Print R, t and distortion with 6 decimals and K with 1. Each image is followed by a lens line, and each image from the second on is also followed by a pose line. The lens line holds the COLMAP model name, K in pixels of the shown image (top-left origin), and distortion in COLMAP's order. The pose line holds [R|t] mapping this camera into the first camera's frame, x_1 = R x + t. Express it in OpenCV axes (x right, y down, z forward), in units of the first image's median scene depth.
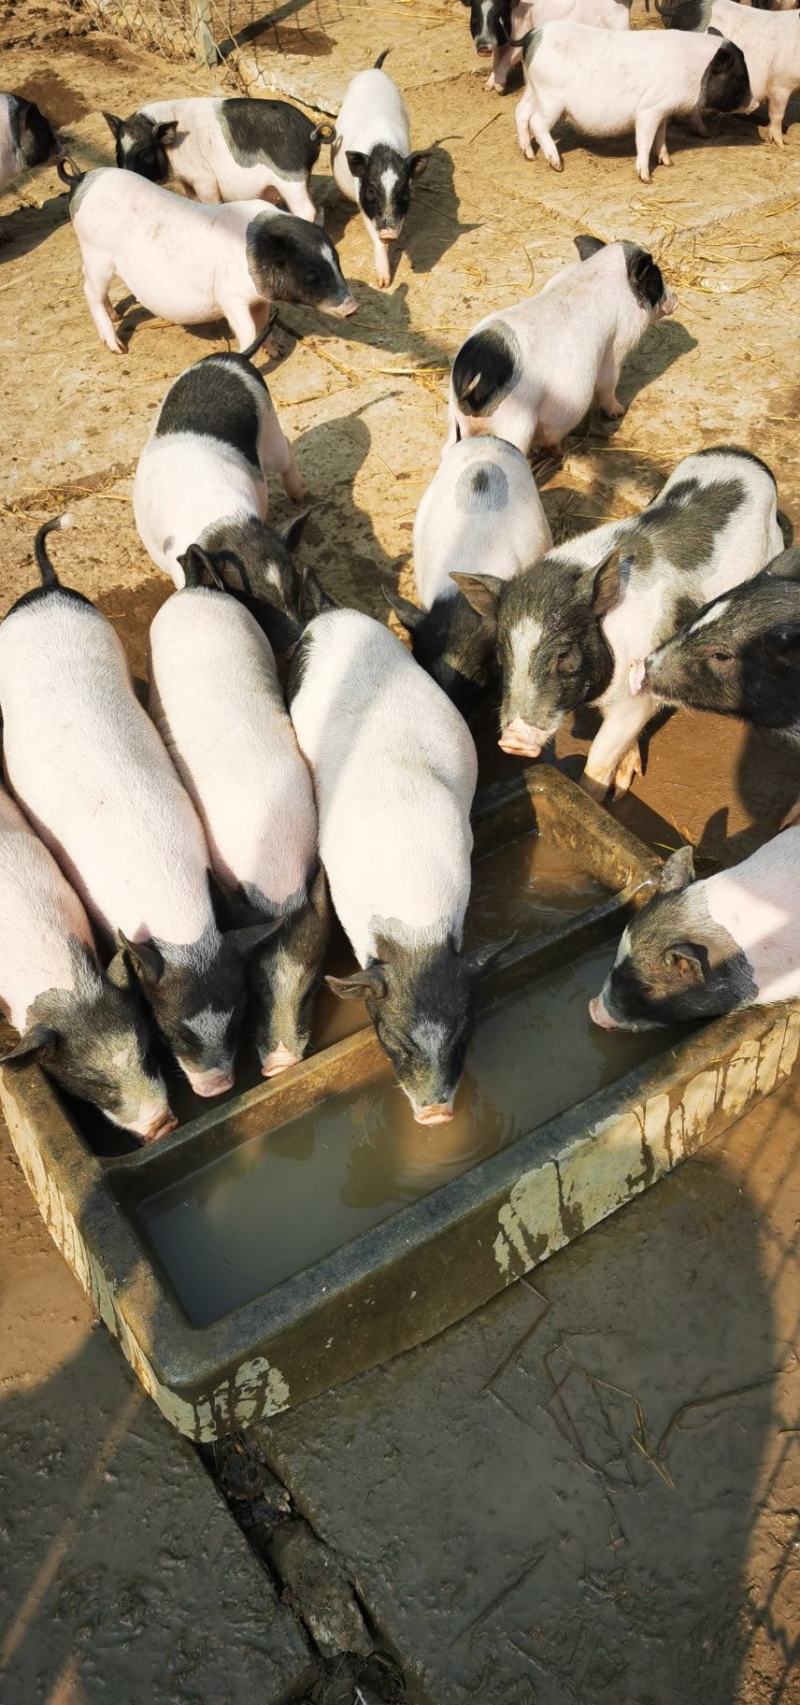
lens RADIAL K [[1342.0, 0, 400.0], [0, 1342.0, 852.5], [0, 0, 1]] dist [0.095789, -0.150432]
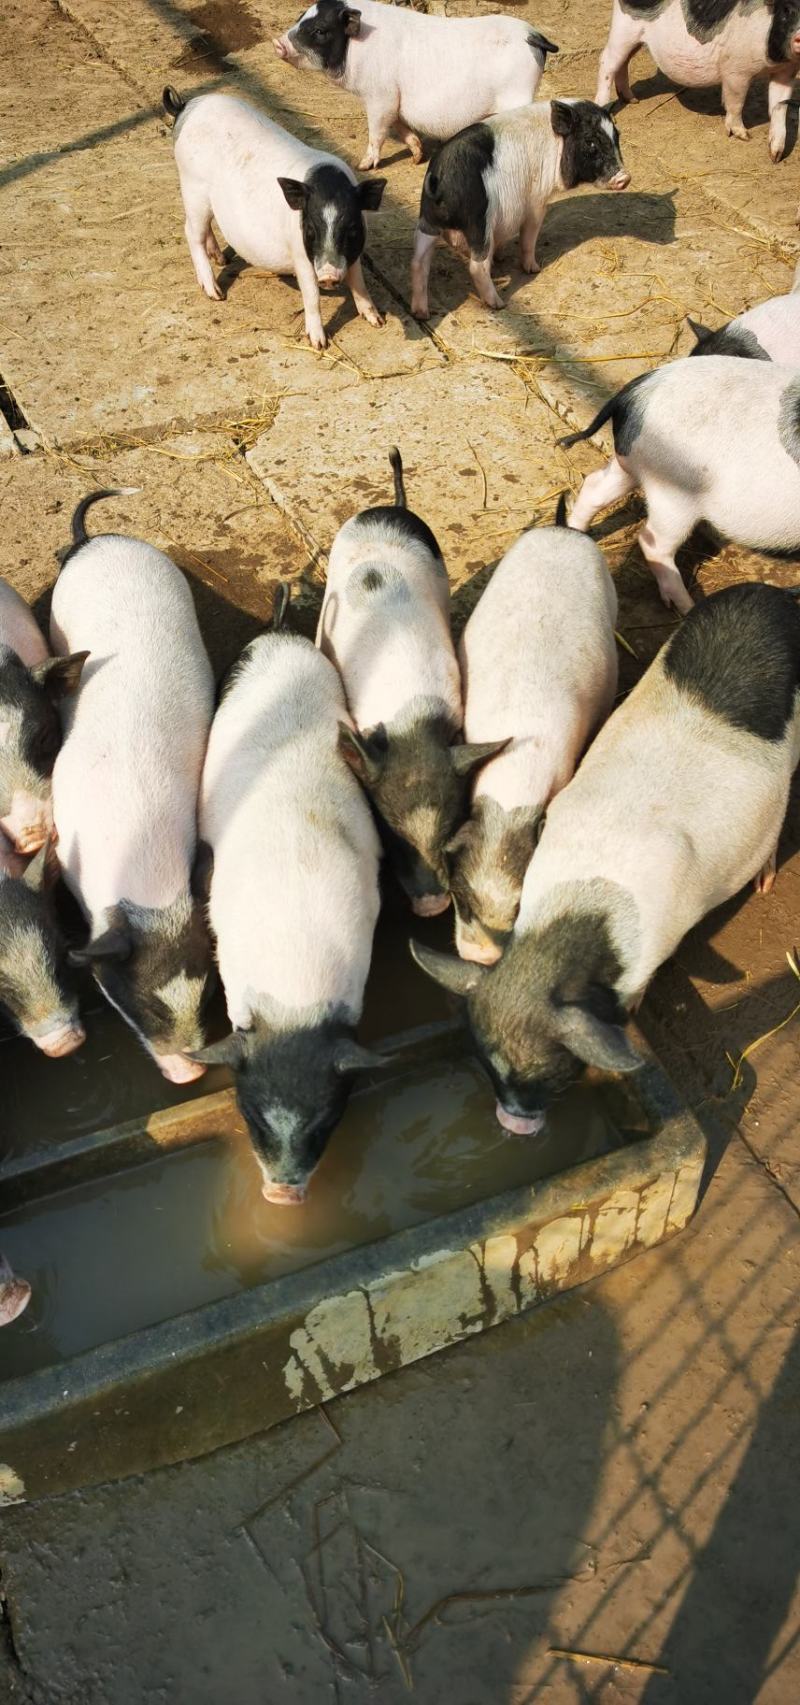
lens RADIAL K [[1348.1, 0, 397.0], [0, 1348.1, 825.6], [0, 0, 1]] dist [0.127900, -0.209453]
pose [[0.980354, 0.164567, -0.108735, 0.182422], [-0.162612, 0.986330, 0.026664, -0.102380], [0.111636, -0.008459, 0.993713, 0.106993]]
